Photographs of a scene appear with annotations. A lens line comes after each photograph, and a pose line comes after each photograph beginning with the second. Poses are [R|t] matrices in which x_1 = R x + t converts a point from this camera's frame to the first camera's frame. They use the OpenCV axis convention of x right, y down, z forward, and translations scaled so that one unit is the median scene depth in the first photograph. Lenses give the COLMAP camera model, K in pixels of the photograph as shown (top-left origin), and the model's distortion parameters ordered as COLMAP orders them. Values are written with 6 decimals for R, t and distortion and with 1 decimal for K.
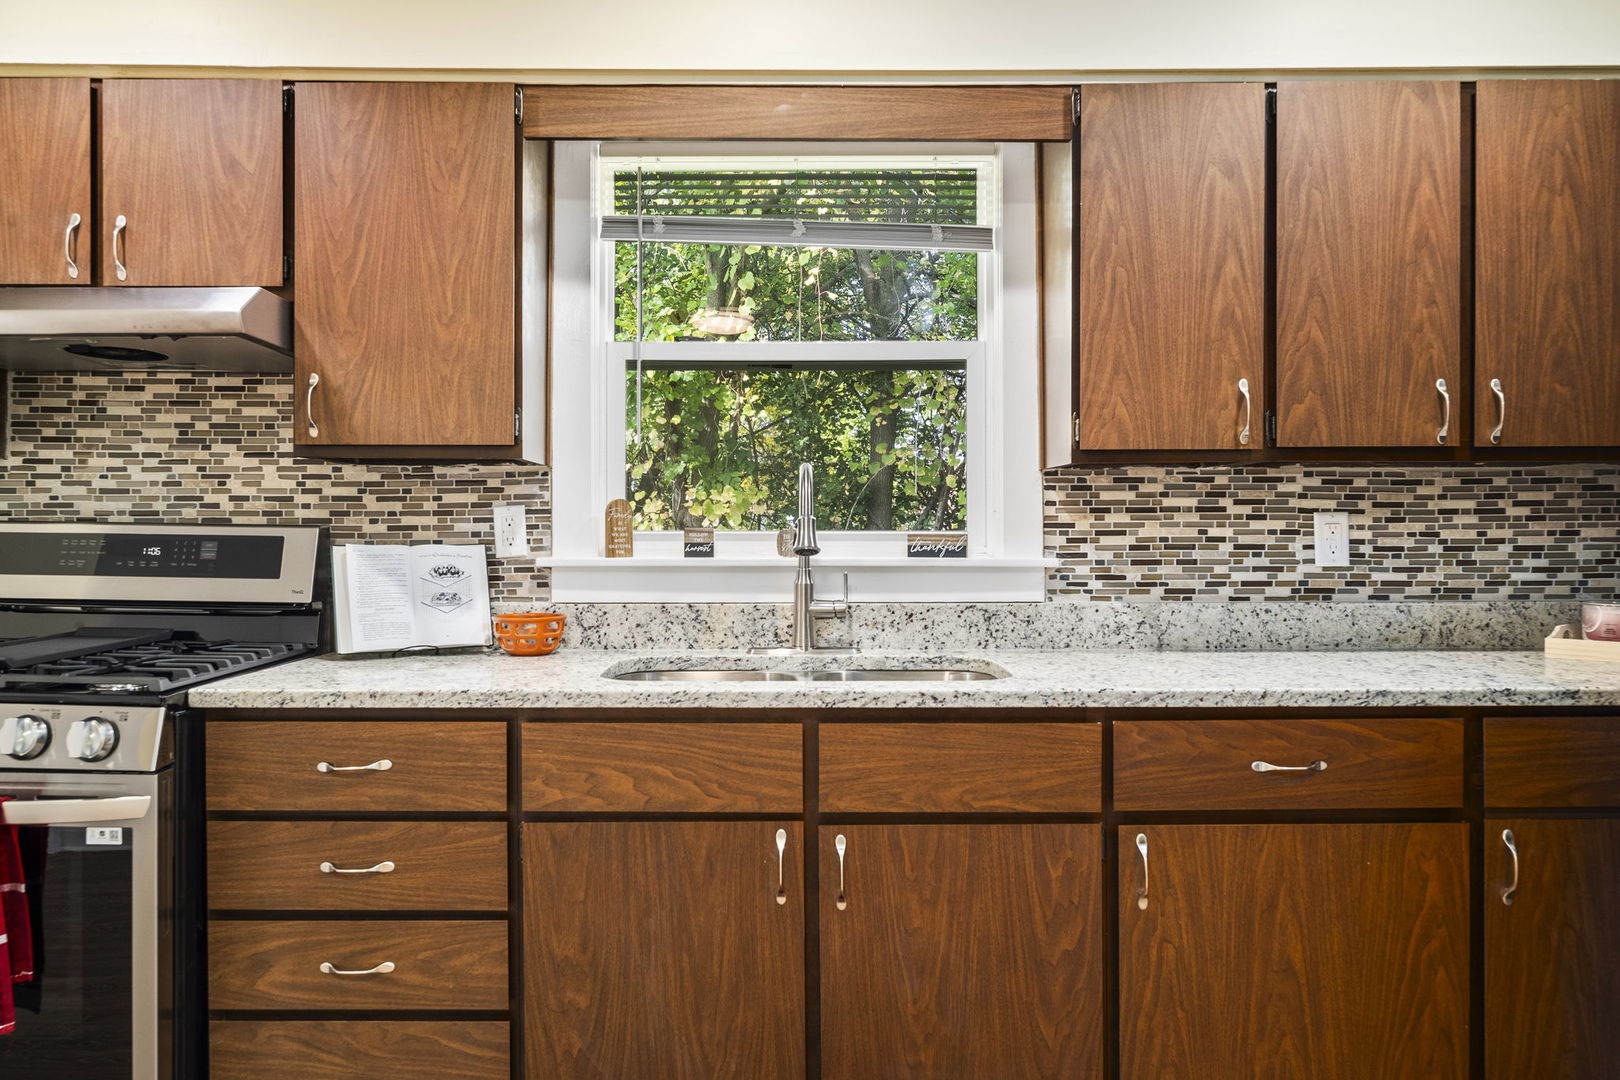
lens RADIAL K [[1088.3, 0, 810.0], [0, 1088.3, 537.6], [0, 0, 1]] dist [0.004880, -0.000437]
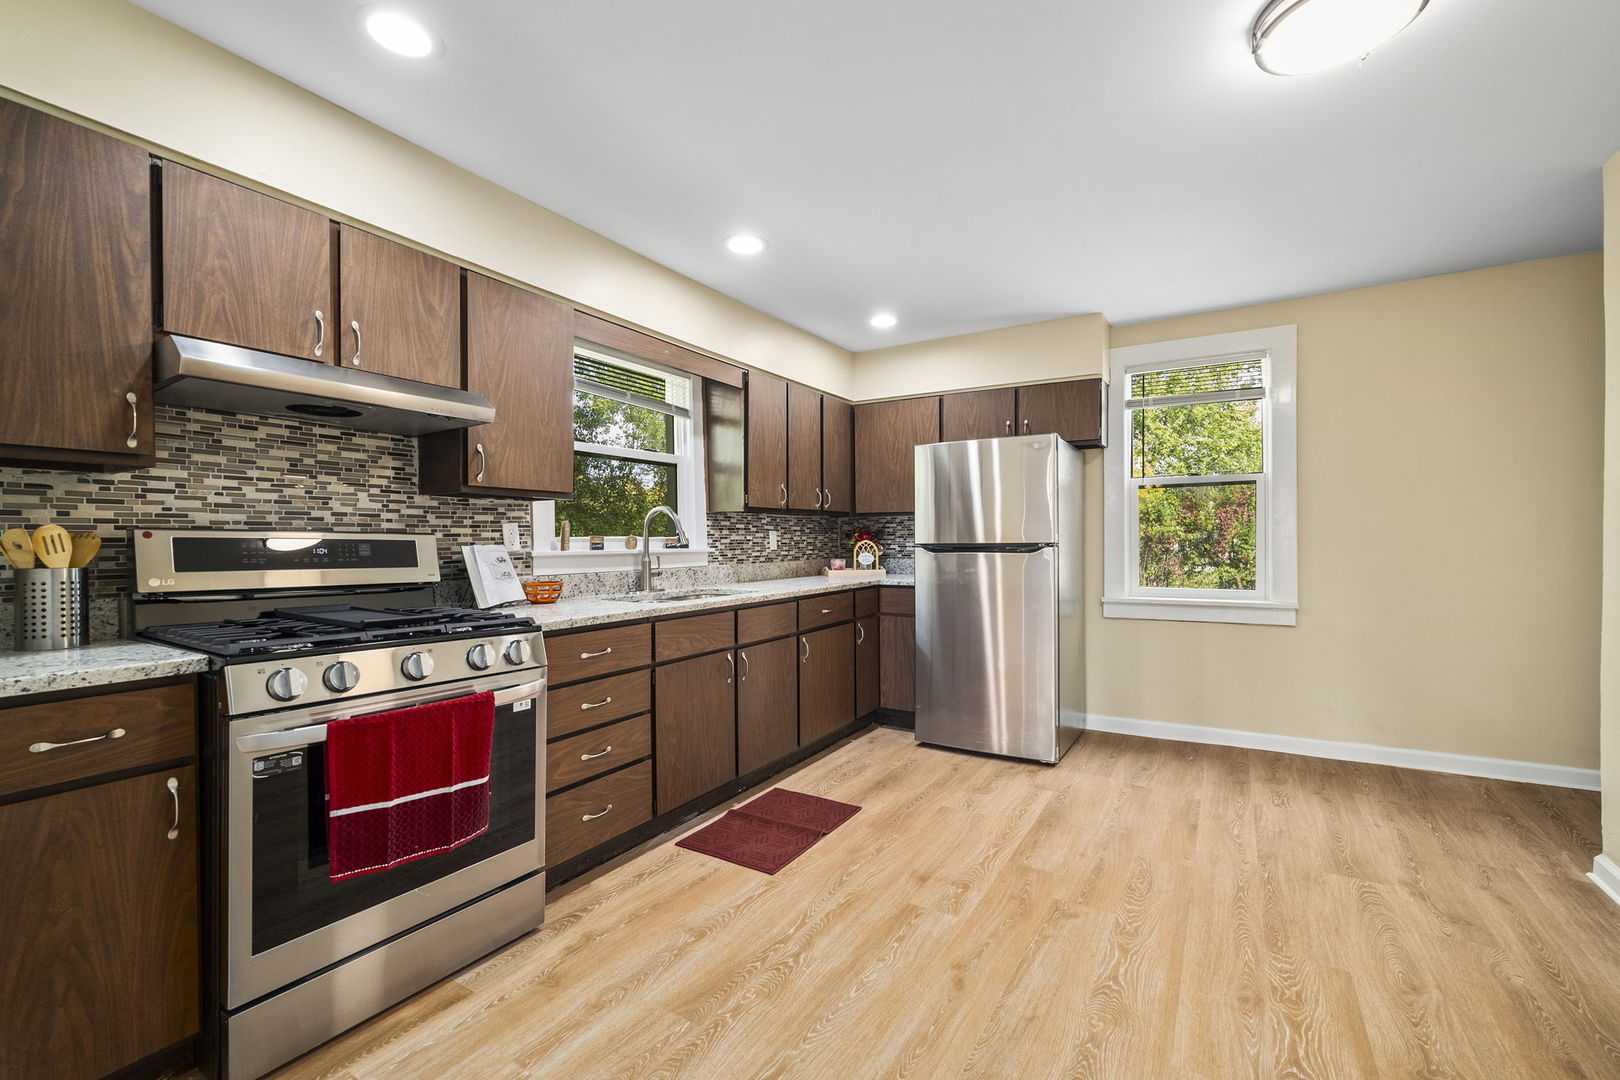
lens RADIAL K [[691.9, 0, 794.7], [0, 691.9, 544.8], [0, 0, 1]] dist [-0.000102, 0.000434]
pose [[0.527827, -0.008792, 0.849307, -1.004990], [0.005350, 0.999961, 0.007027, 0.001198], [-0.849335, 0.000834, 0.527853, 0.008420]]
